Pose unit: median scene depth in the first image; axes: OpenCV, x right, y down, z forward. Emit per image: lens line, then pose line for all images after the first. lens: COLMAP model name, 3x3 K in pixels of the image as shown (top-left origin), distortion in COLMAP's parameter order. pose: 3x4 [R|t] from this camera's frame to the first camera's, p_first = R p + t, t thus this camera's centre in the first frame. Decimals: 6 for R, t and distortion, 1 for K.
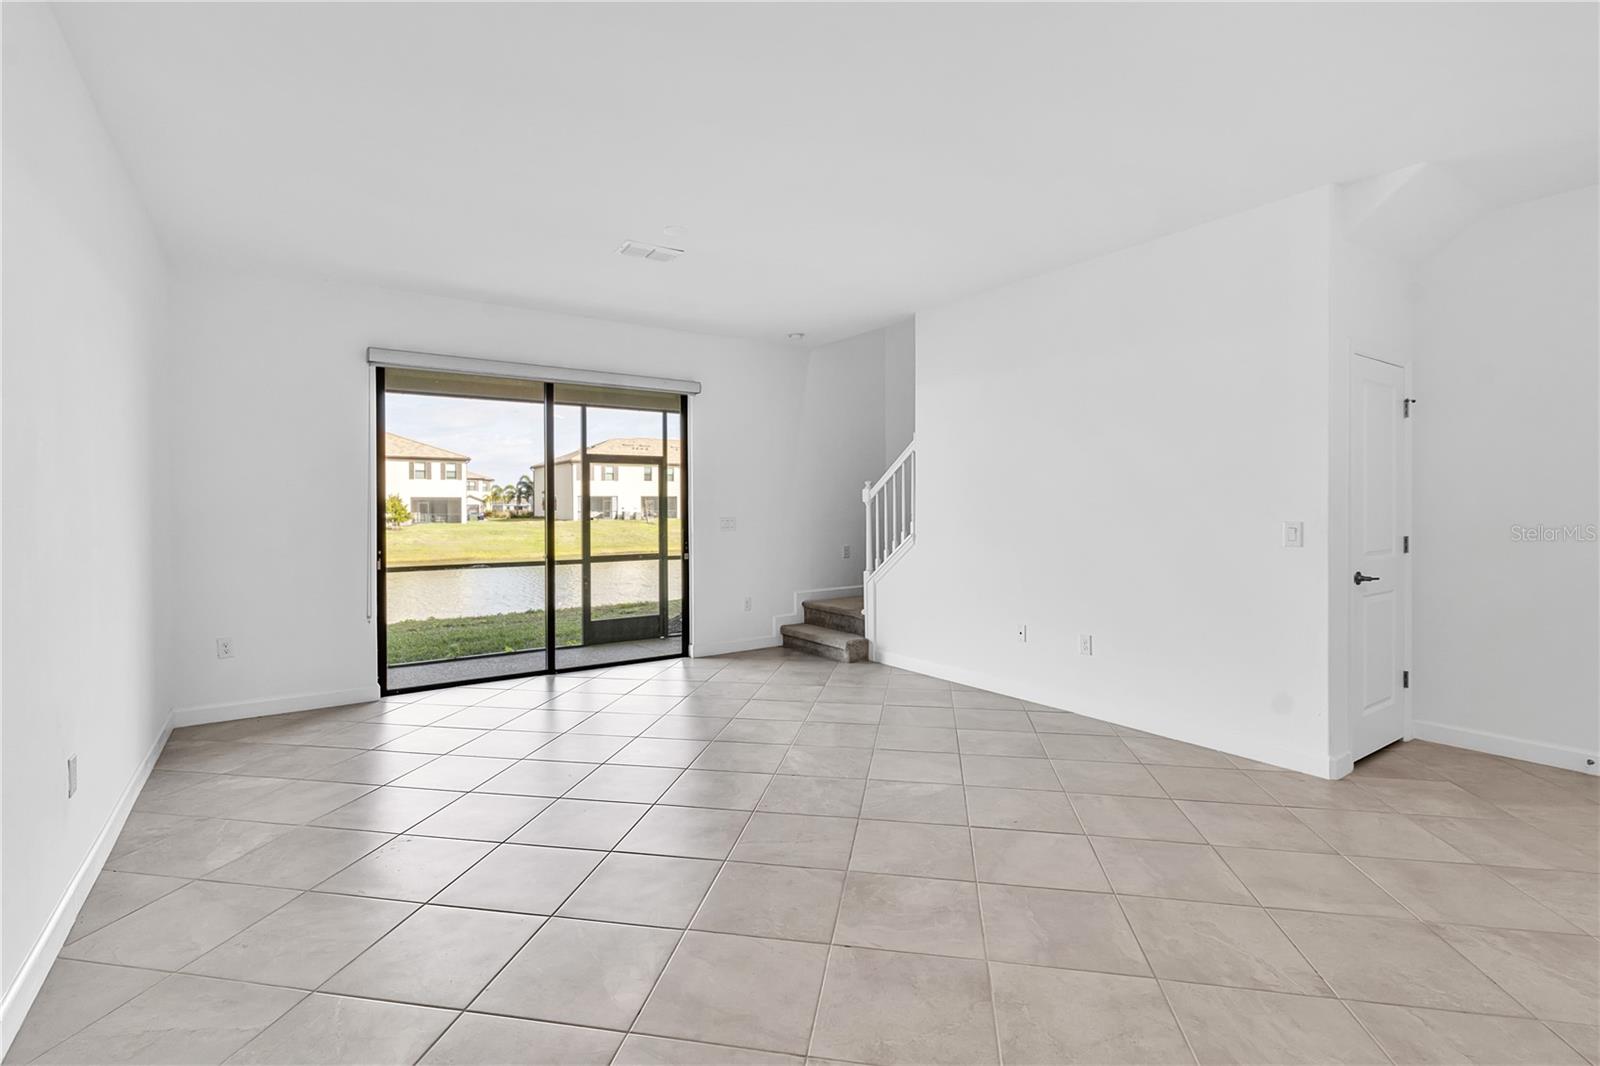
lens RADIAL K [[737.5, 0, 791.3], [0, 737.5, 511.7], [0, 0, 1]] dist [0.003977, -0.000437]
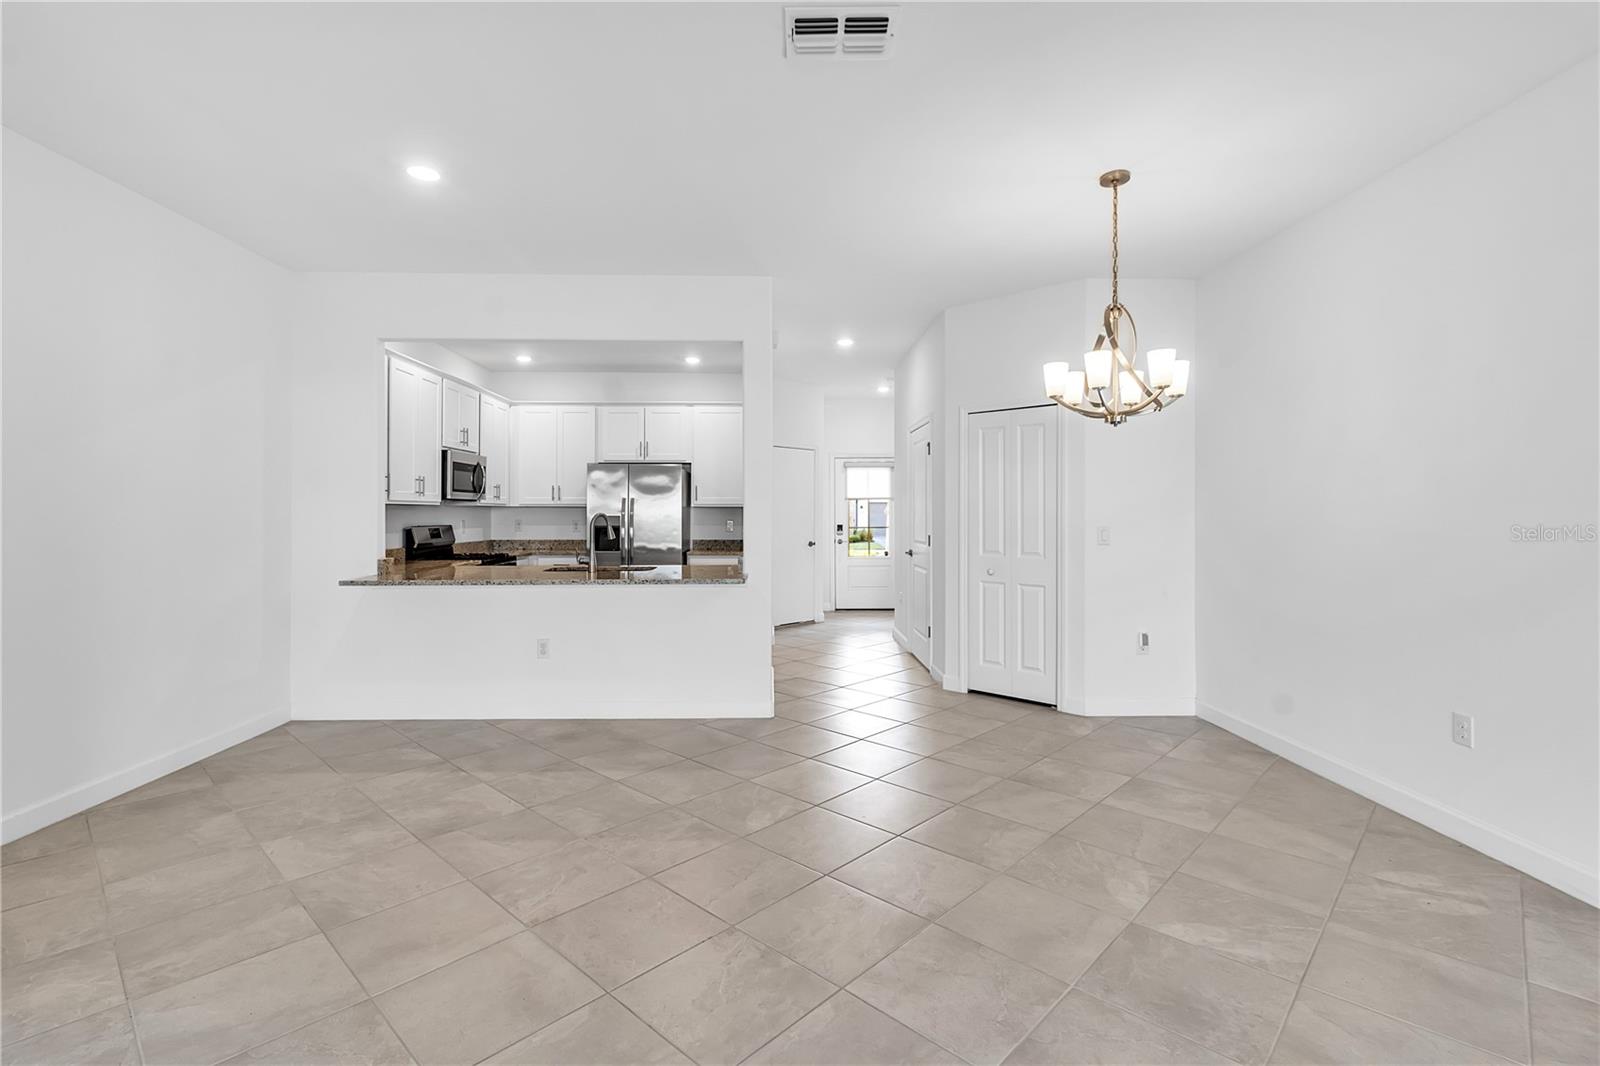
lens RADIAL K [[736.7, 0, 790.3], [0, 736.7, 511.6], [0, 0, 1]] dist [0.003672, -0.000069]
pose [[-0.835471, 0.005326, 0.549509, 0.000663], [0.006067, 0.999981, -0.000468, -0.004578], [-0.549501, 0.002943, -0.835488, 0.741740]]
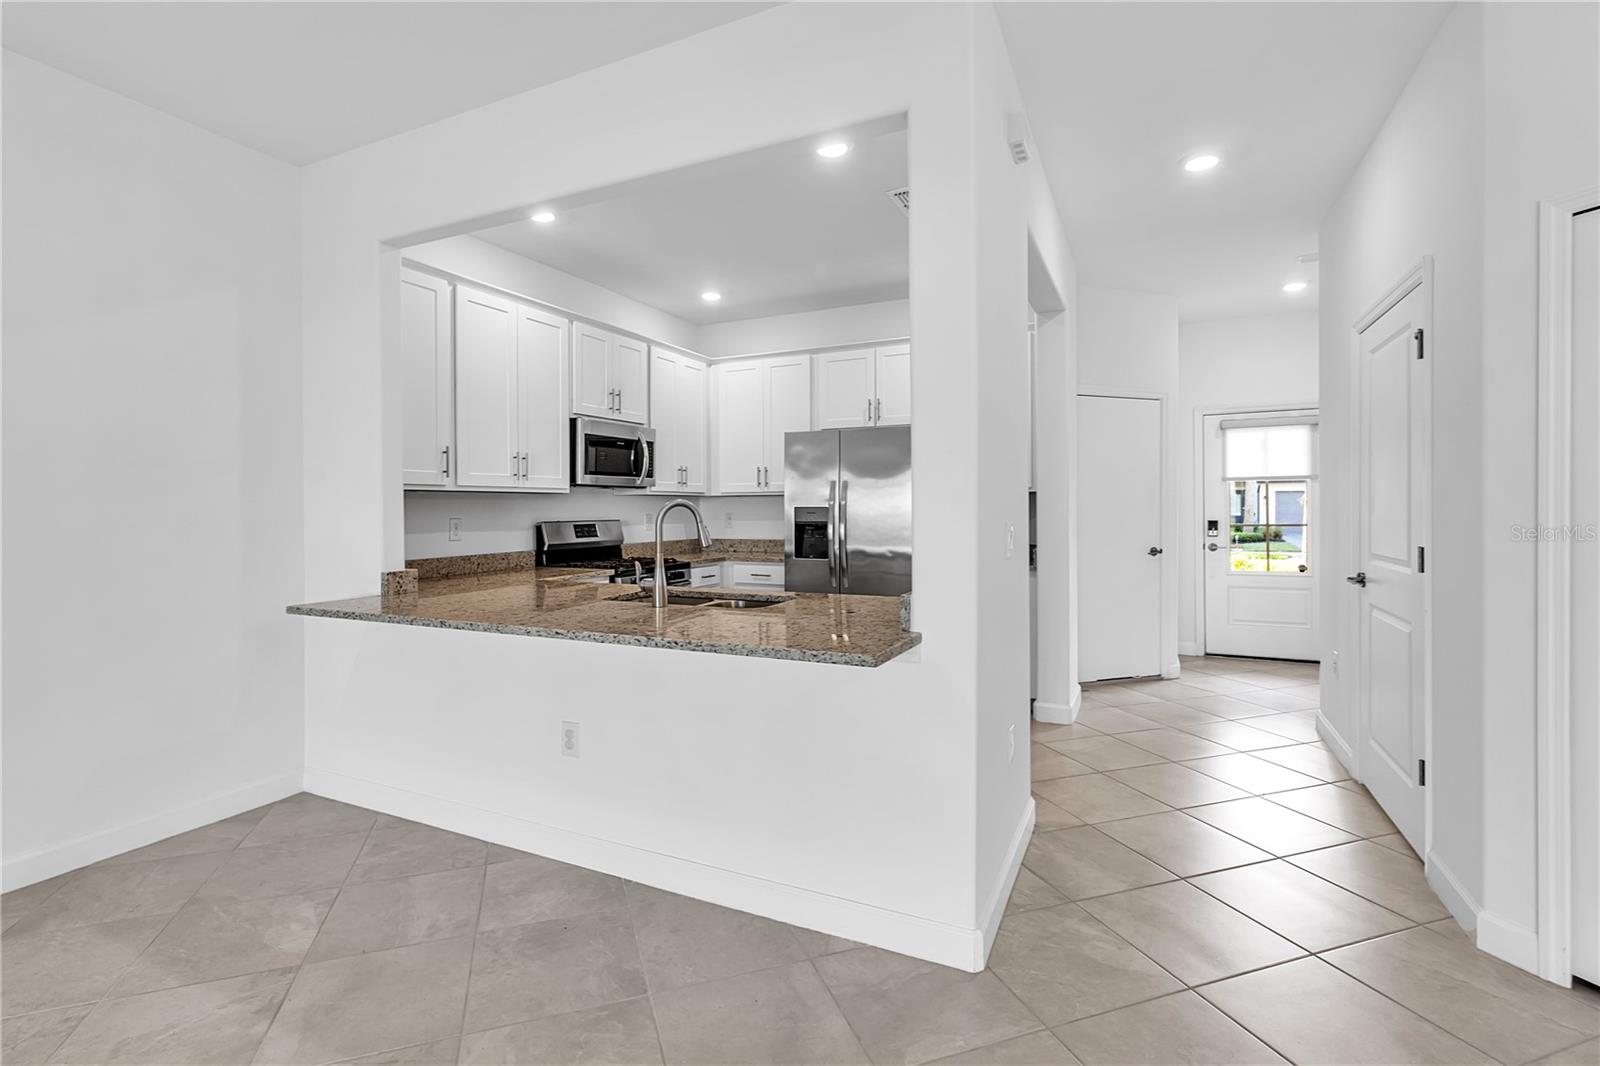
lens RADIAL K [[736.7, 0, 790.3], [0, 736.7, 511.6], [0, 0, 1]] dist [0.003672, -0.000069]
pose [[-0.488417, 0.002678, 0.872606, 0.229831], [0.011769, 0.999925, 0.003519, 0.002862], [-0.872531, 0.011988, -0.488412, 0.263738]]
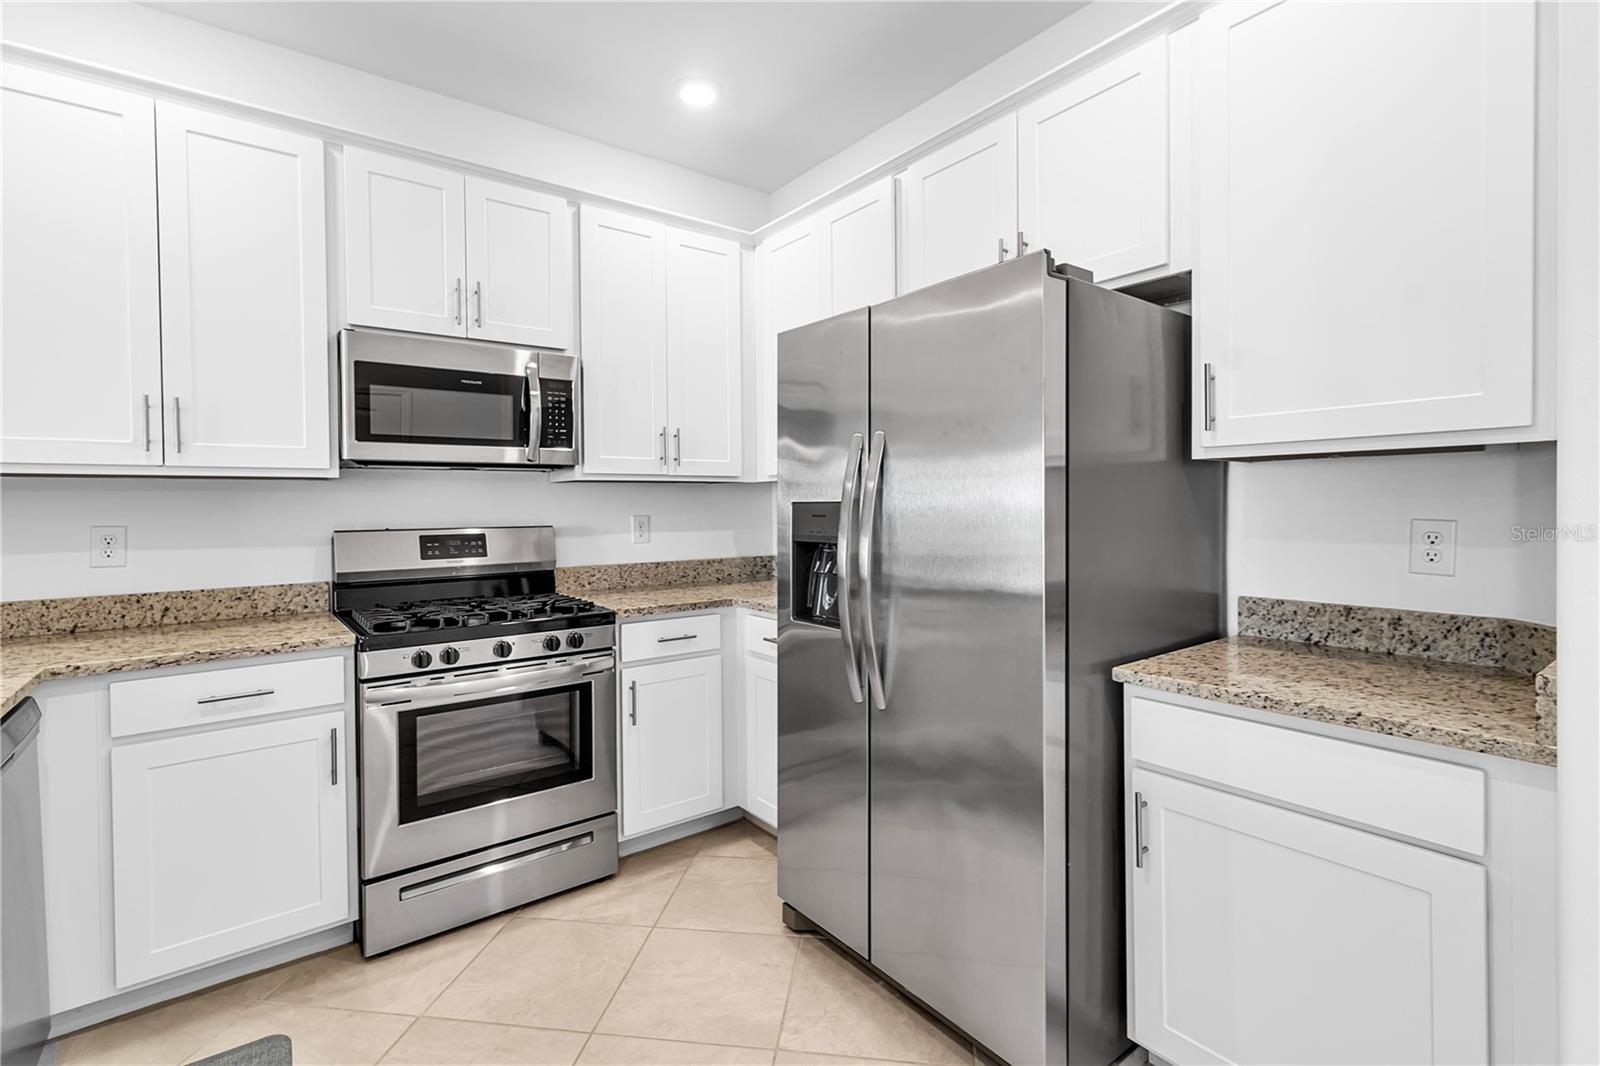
lens RADIAL K [[737.5, 0, 791.3], [0, 737.5, 511.7], [0, 0, 1]] dist [0.003977, -0.000437]
pose [[-0.038238, -0.005097, 0.999256, 0.648576], [0.014288, 0.999882, 0.005646, 0.003570], [-0.999167, 0.014493, -0.038161, -0.193880]]
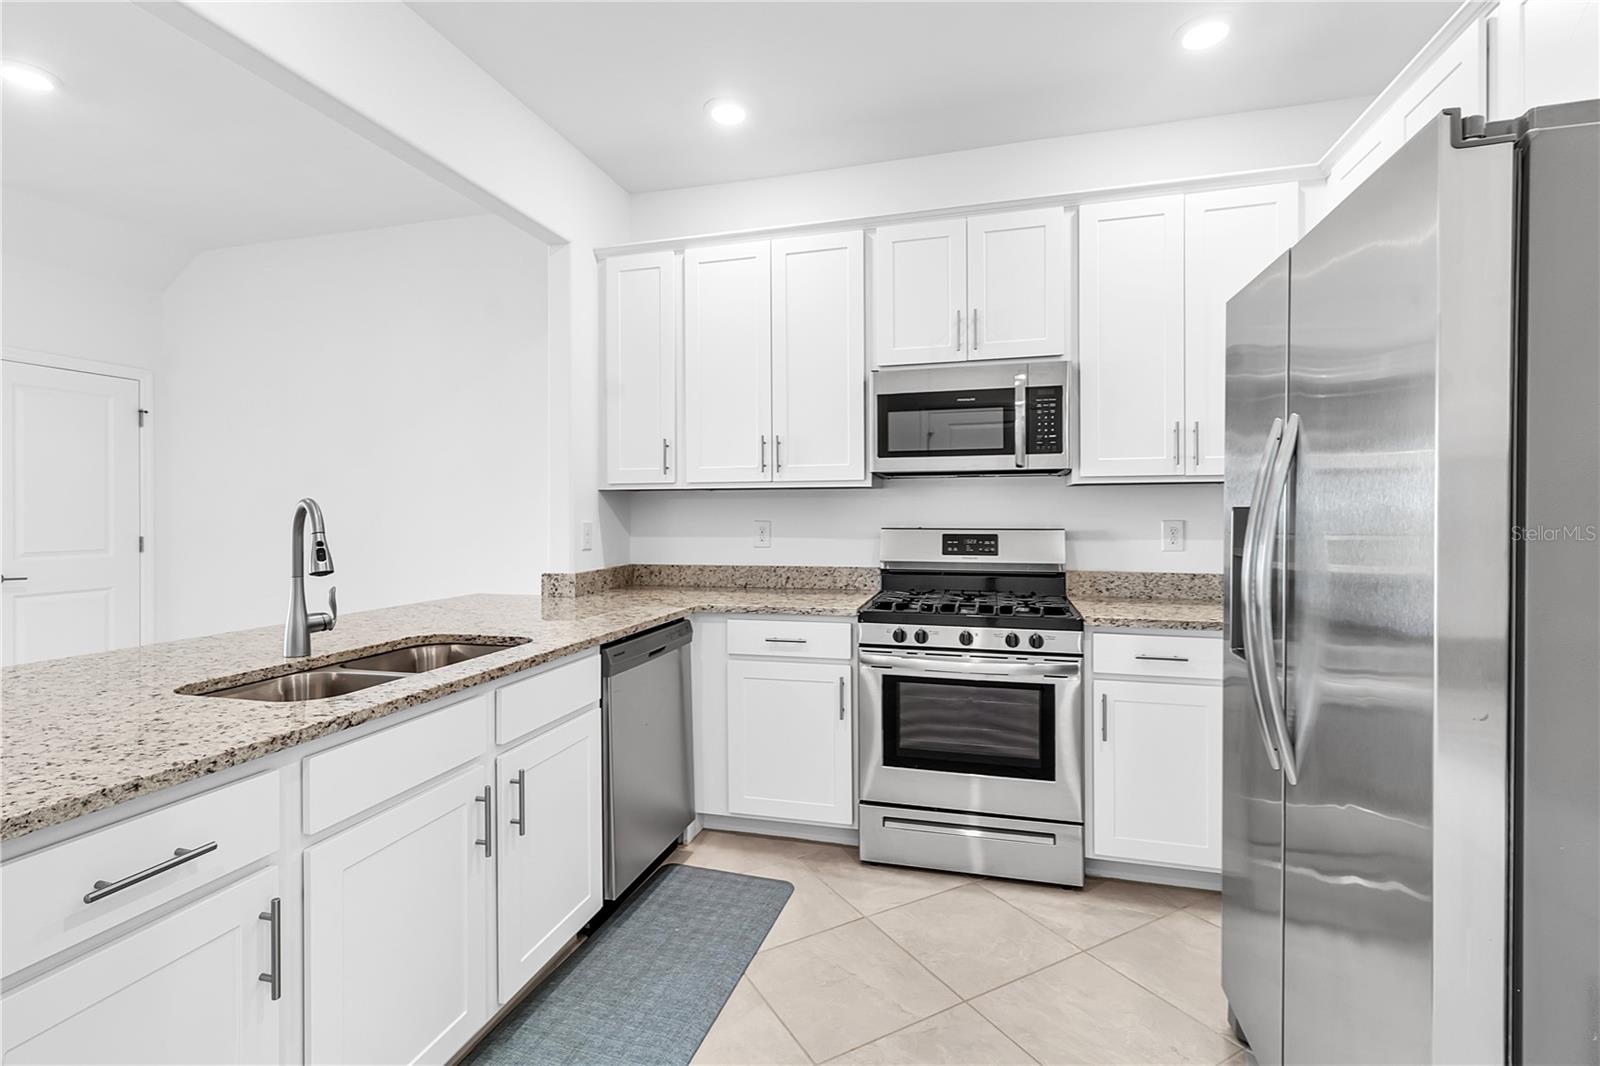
lens RADIAL K [[736.7, 0, 790.3], [0, 736.7, 511.6], [0, 0, 1]] dist [0.003672, -0.000069]
pose [[0.772349, 0.001305, 0.635197, 0.692756], [0.002680, 0.999982, -0.005313, 0.003842], [-0.635192, 0.005806, 0.772332, -0.342803]]
